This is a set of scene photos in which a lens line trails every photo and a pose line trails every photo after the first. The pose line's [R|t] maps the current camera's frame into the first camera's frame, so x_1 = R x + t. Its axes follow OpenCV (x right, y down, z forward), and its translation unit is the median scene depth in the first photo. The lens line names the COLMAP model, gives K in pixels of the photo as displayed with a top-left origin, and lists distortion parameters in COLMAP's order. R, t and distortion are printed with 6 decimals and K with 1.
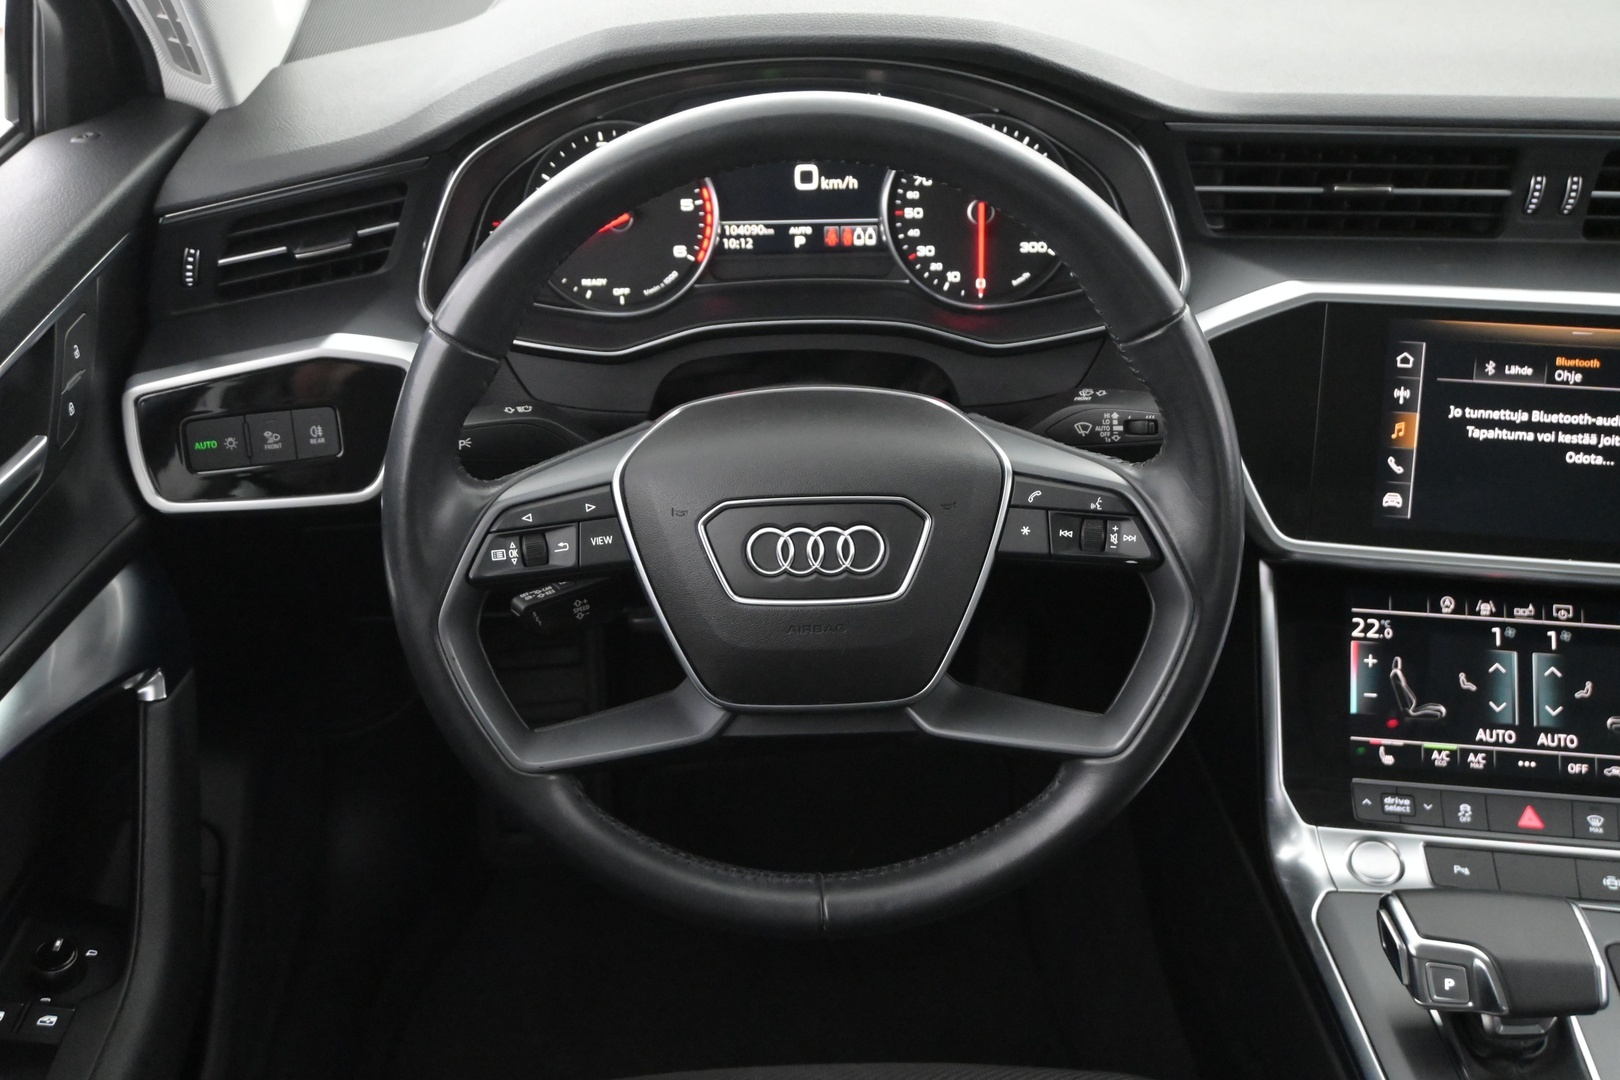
lens RADIAL K [[1821.4, 0, 811.1], [0, 1821.4, 535.5], [0, 0, 1]] dist [-0.005196, 0.000000]
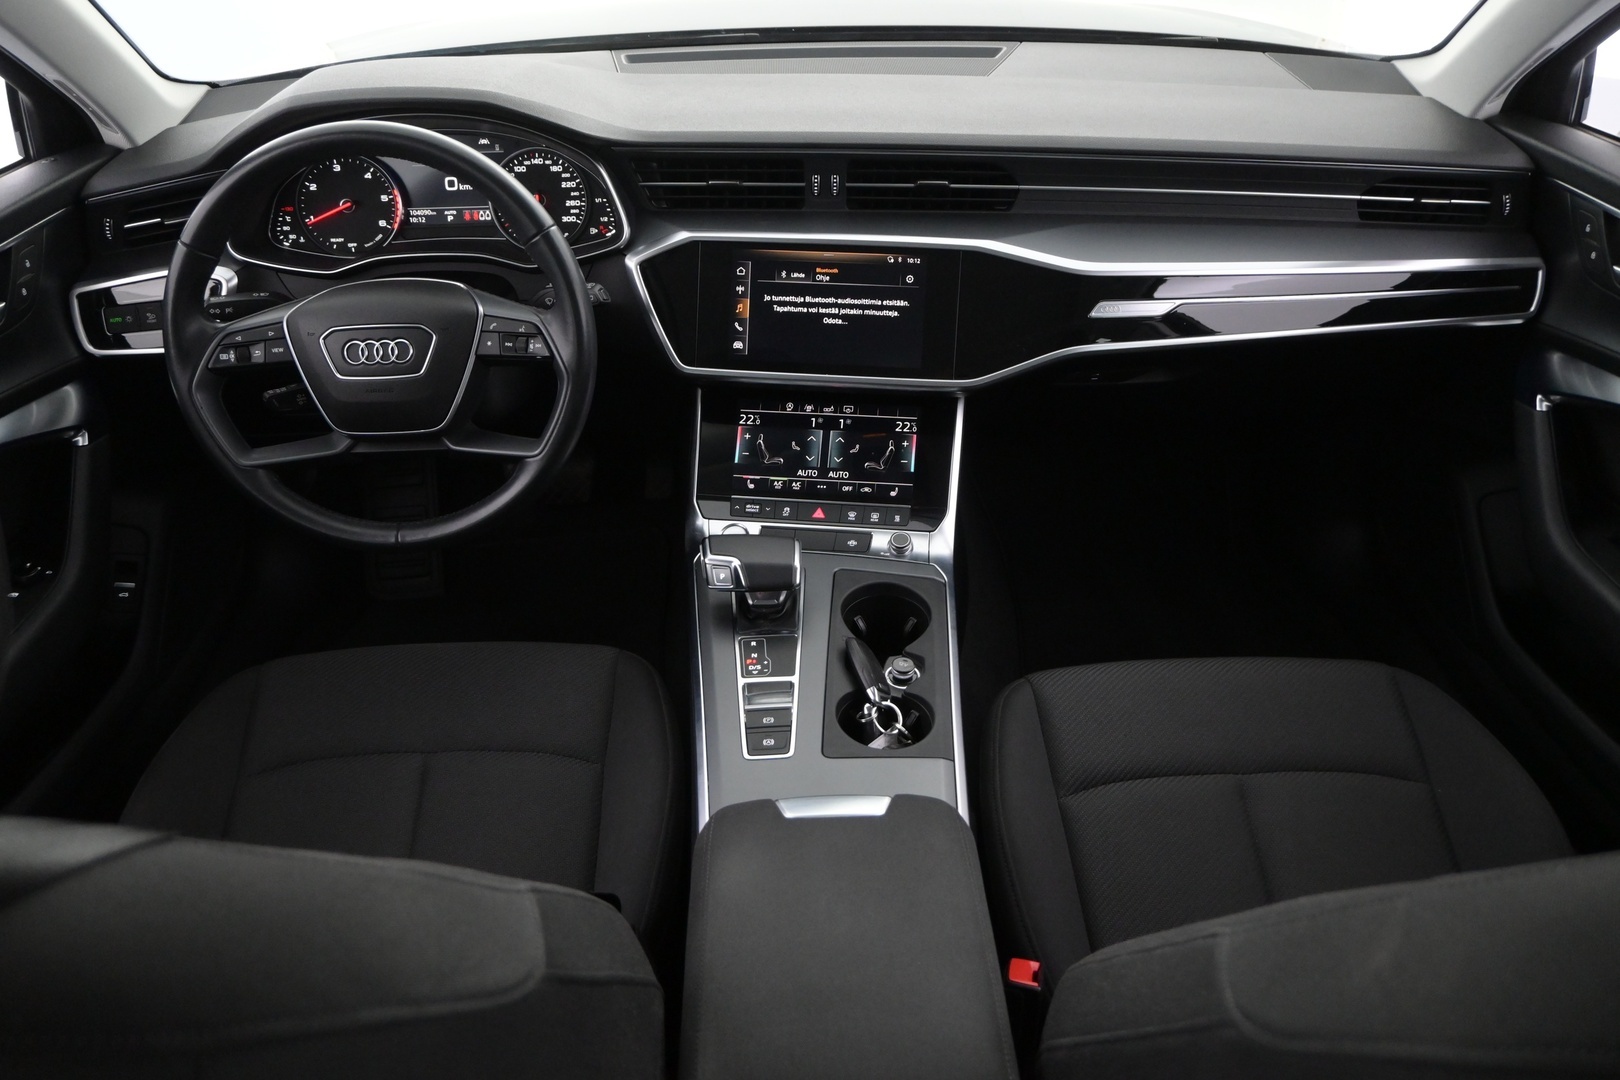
lens RADIAL K [[1241.6, 0, 826.6], [0, 1241.6, 542.7], [0, 0, 1]] dist [-0.022389, -0.002624]
pose [[0.999963, -0.008034, -0.003092, 0.415114], [0.008110, 0.999646, 0.025349, 0.156078], [0.002887, -0.025373, 0.999674, -0.309658]]
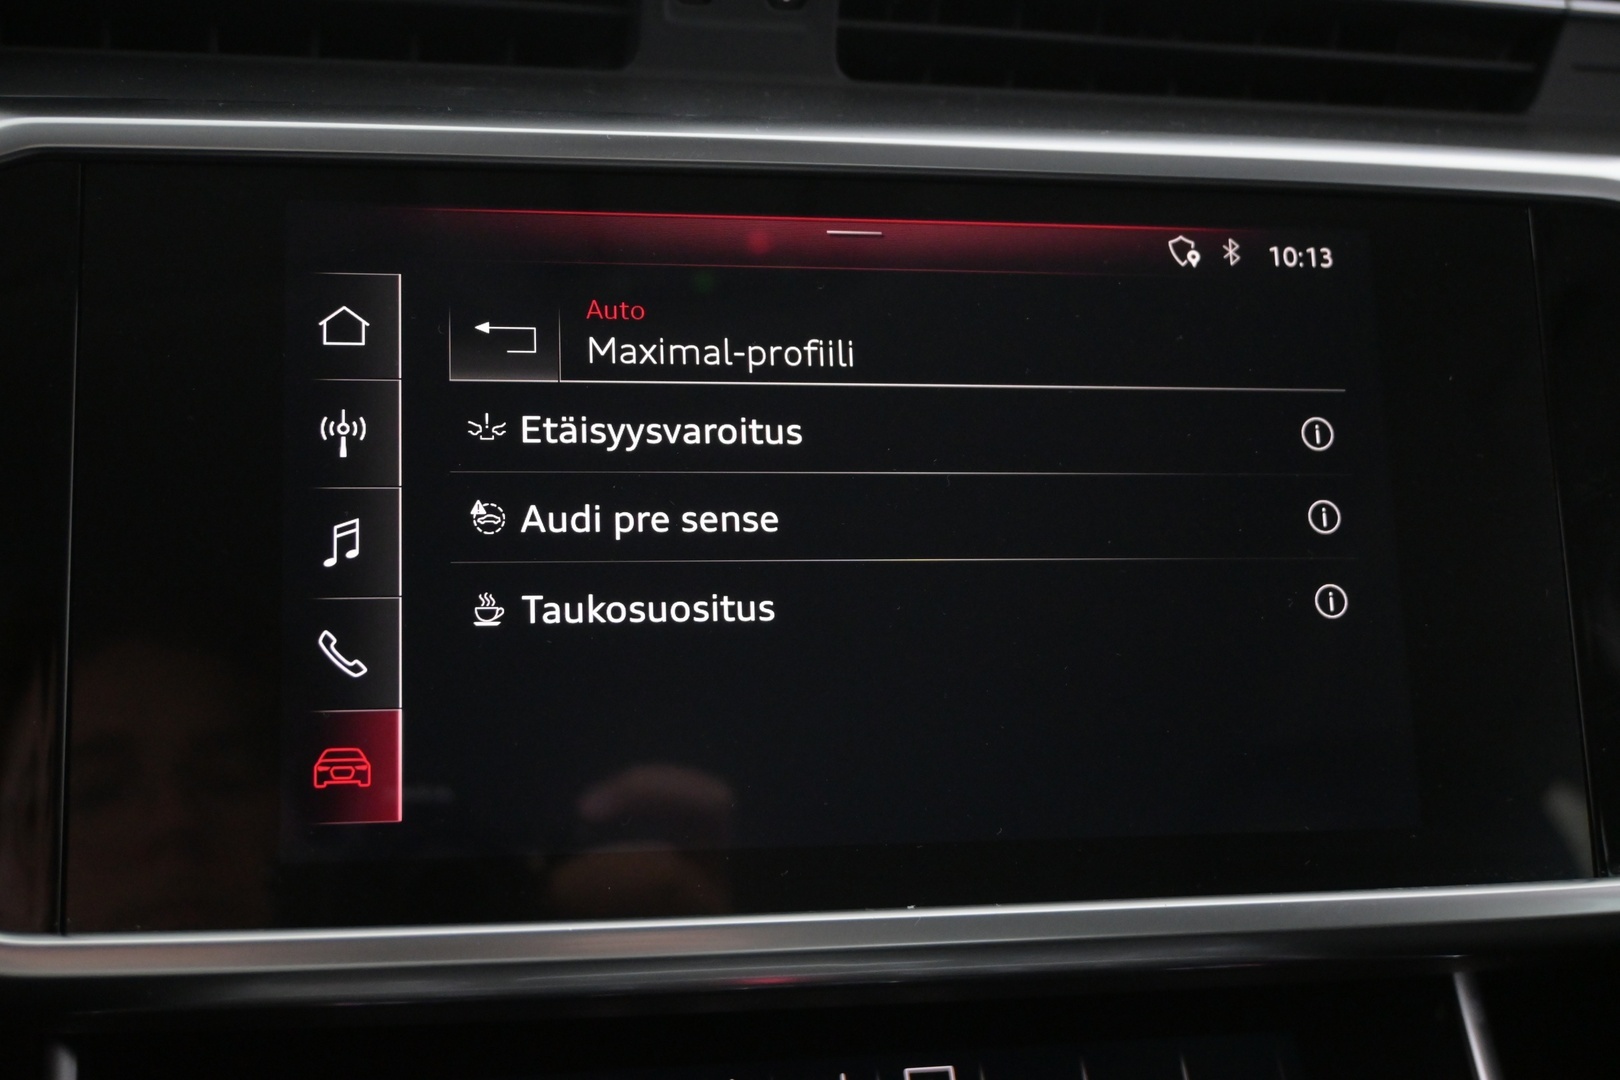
lens RADIAL K [[1971.9, 0, 809.3], [0, 1971.9, 536.6], [0, 0, 1]] dist [0.000514, 0.000000]
pose [[0.950978, -0.036516, 0.307094, 0.294086], [0.119644, 0.959123, -0.256453, 0.037220], [-0.285176, 0.280623, 0.916474, 0.664962]]
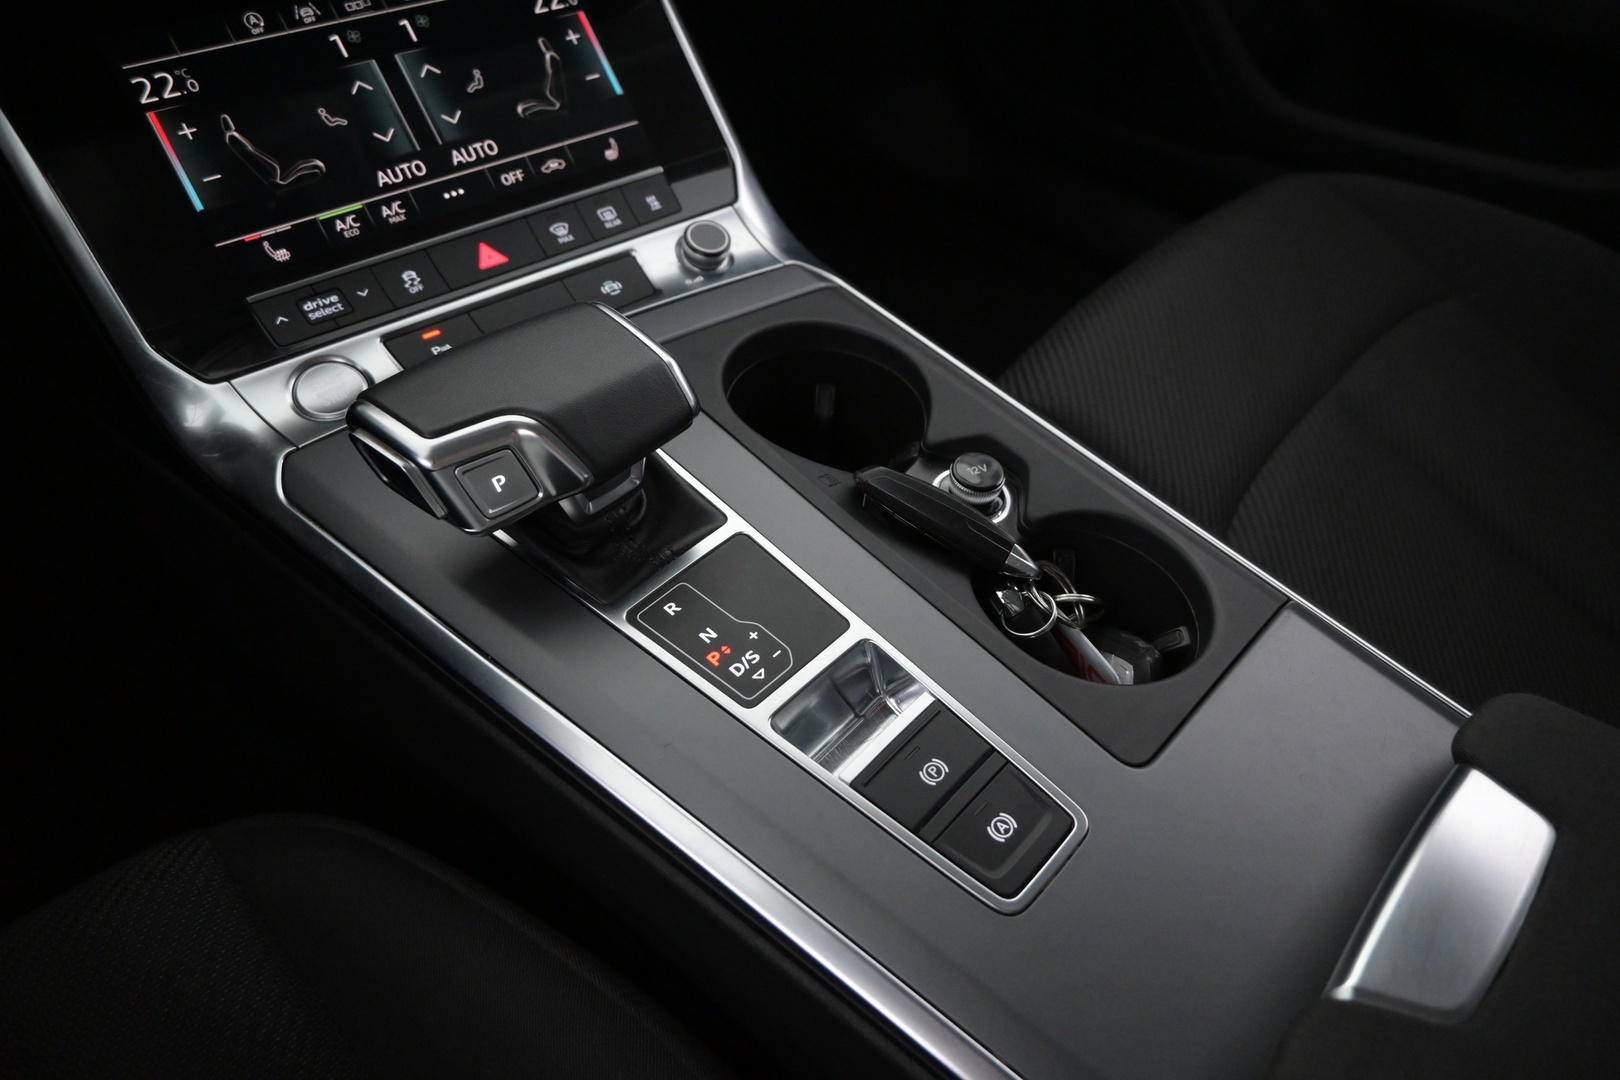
lens RADIAL K [[1105.8, 0, 804.2], [0, 1105.8, 535.3], [0, 0, 1]] dist [0.000076, -0.001738]
pose [[0.696187, -0.486957, 0.527443, 0.186232], [0.349518, 0.871708, 0.343457, 0.147194], [-0.627025, -0.054760, 0.777072, 0.555467]]
